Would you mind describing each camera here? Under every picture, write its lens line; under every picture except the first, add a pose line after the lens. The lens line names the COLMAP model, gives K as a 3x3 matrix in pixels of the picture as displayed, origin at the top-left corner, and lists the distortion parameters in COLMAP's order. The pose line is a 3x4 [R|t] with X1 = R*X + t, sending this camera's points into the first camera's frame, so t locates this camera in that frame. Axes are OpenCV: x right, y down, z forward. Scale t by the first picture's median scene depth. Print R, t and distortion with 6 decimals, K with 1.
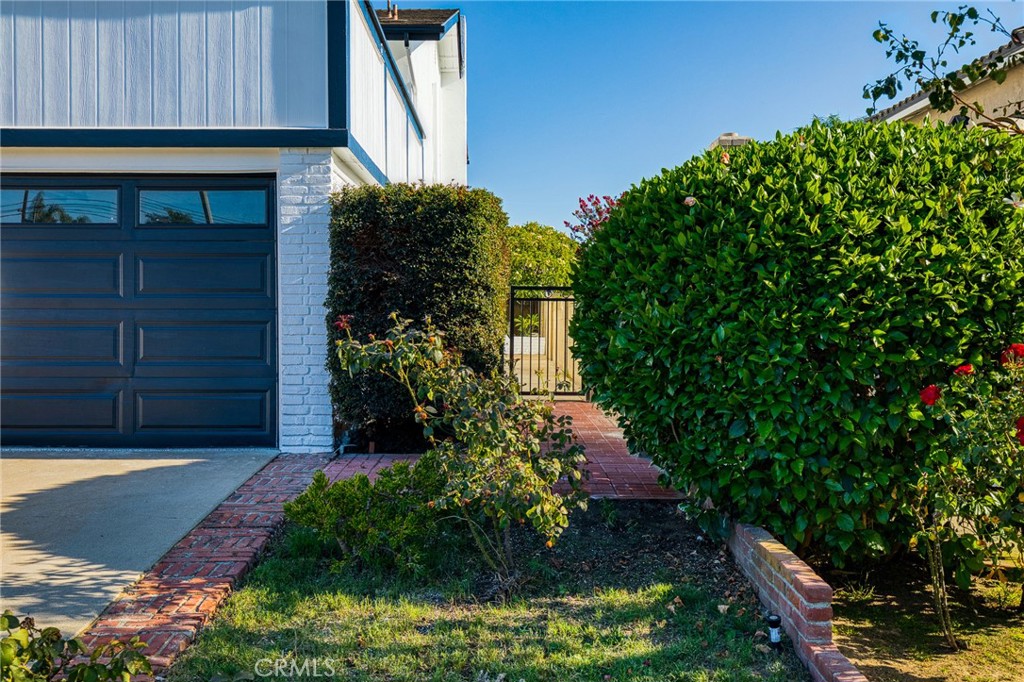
lens RADIAL K [[978.2, 0, 512.3], [0, 978.2, 340.9], [0, 0, 1]] dist [0.002135, 0.000000]
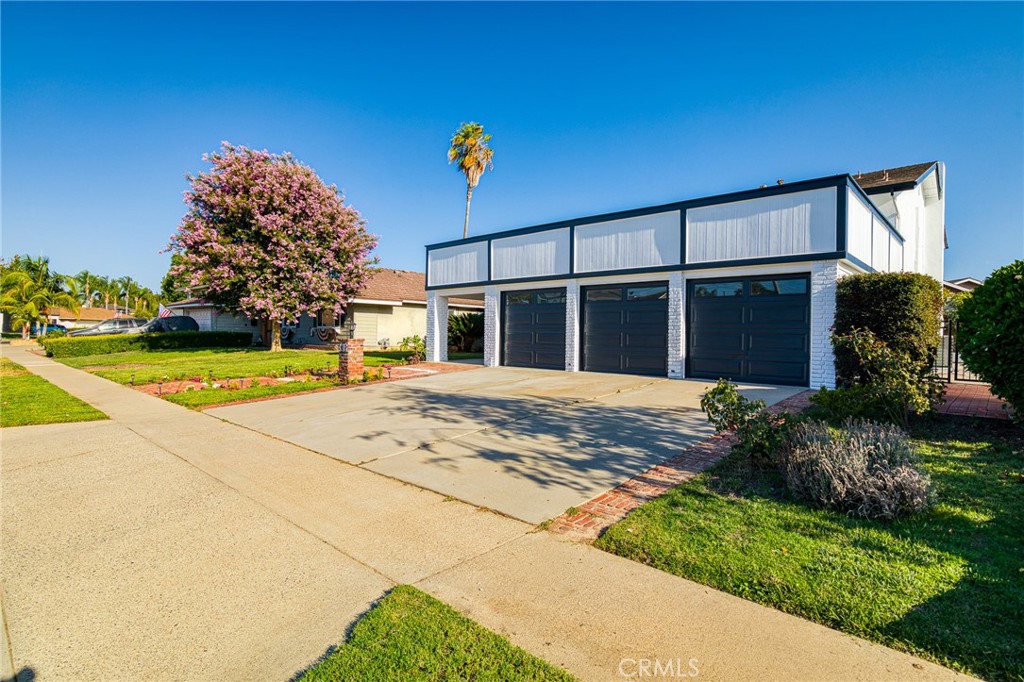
lens RADIAL K [[560.5, 0, 499.5], [0, 560.5, 327.0], [0, 0, 1]] dist [-0.002501, -0.002131]
pose [[0.726836, 0.004427, -0.686797, 0.148224], [-0.042367, 0.998364, -0.038401, 0.048392], [0.685503, 0.057009, 0.725834, -0.515057]]
